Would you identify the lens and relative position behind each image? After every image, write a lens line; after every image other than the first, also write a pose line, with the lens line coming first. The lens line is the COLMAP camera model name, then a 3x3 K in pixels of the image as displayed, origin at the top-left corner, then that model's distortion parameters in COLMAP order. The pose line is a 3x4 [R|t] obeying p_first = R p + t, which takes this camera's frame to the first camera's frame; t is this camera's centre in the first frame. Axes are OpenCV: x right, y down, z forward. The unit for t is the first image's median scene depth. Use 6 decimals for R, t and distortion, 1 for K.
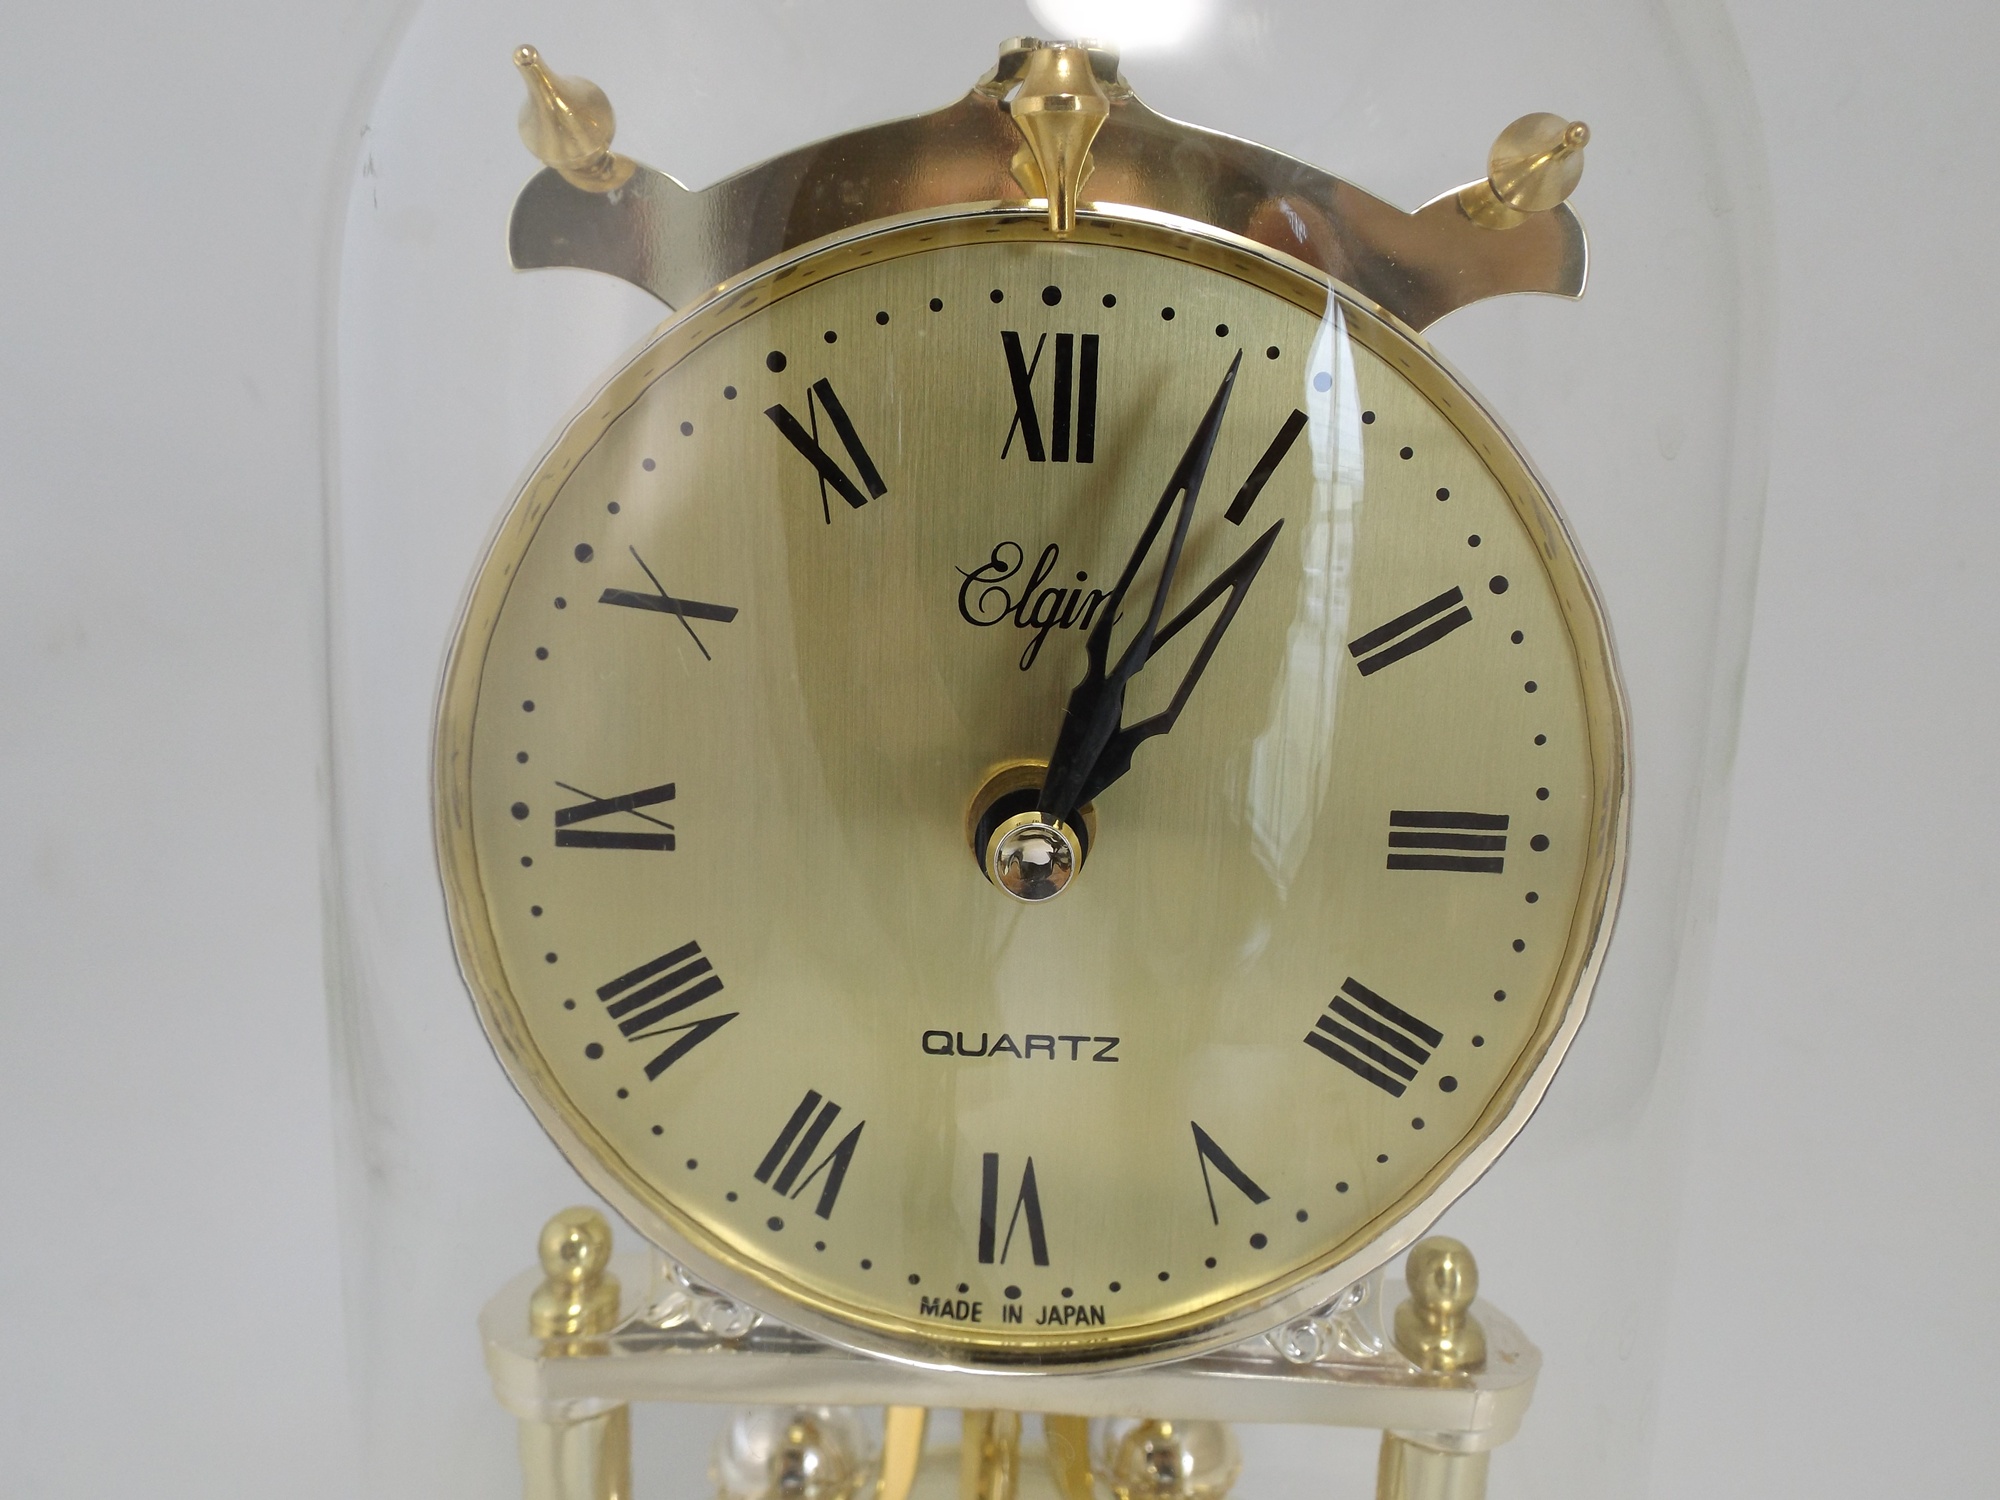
lens RADIAL K [[1628.1, 0, 1000.0], [0, 1628.1, 750.0], [0, 0, 1]] dist [-0.003571, 0.000644]
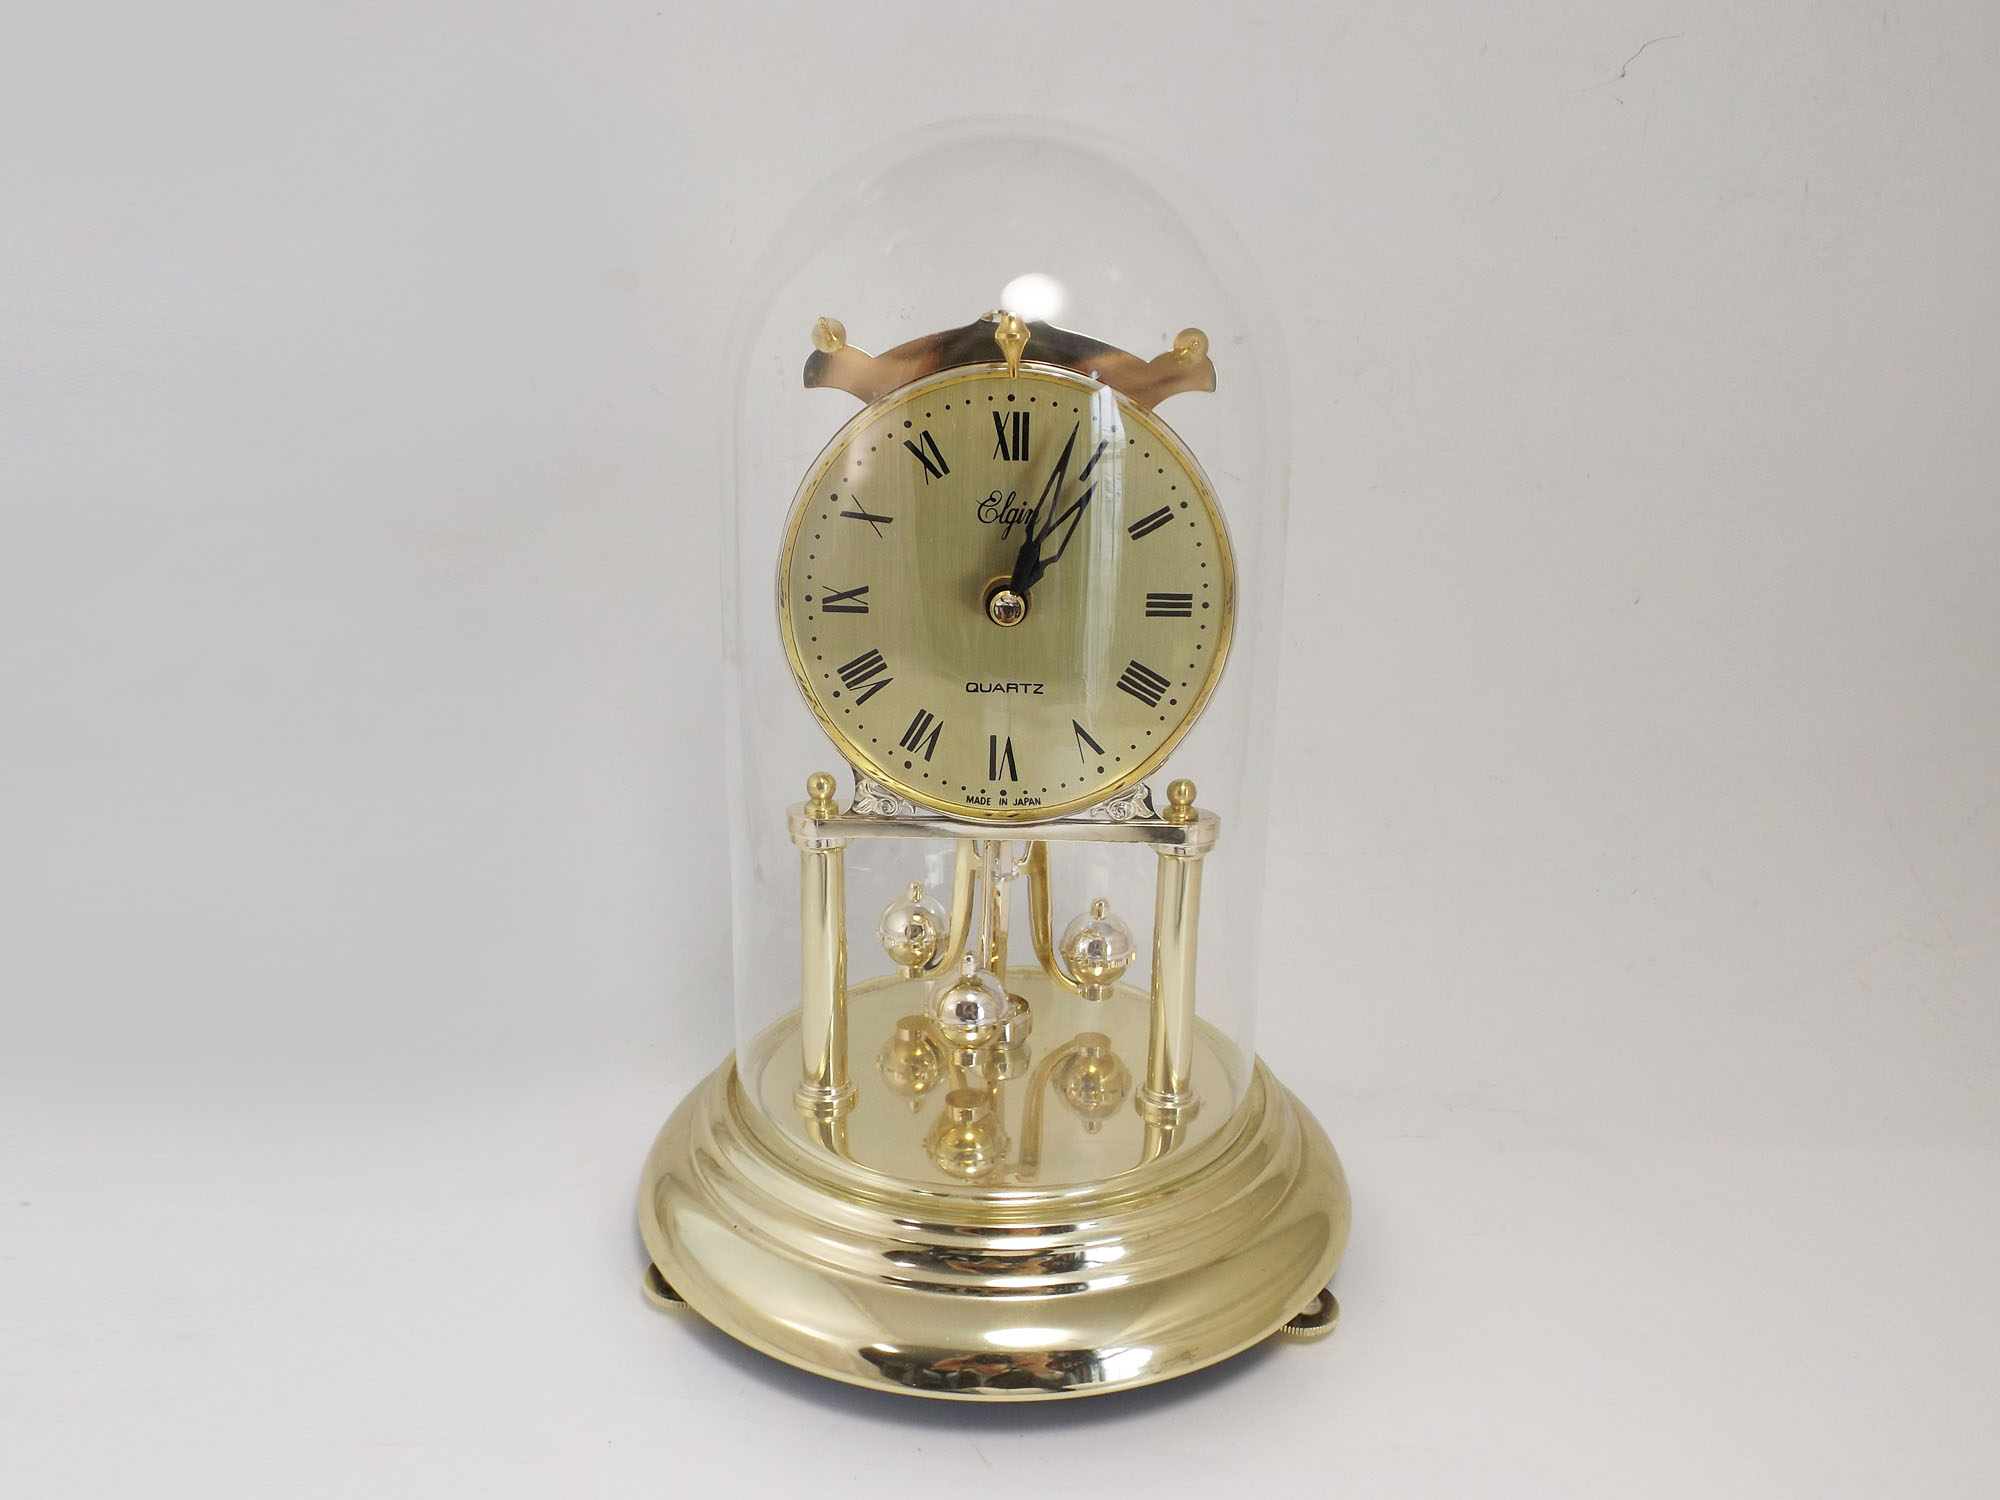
lens RADIAL K [[1628.1, 0, 1000.0], [0, 1628.1, 750.0], [0, 0, 1]] dist [-0.003571, 0.000644]
pose [[0.999890, -0.014318, -0.003797, 0.014414], [0.014550, 0.997428, 0.070182, 0.102380], [0.002782, -0.070230, 0.997527, -1.612311]]
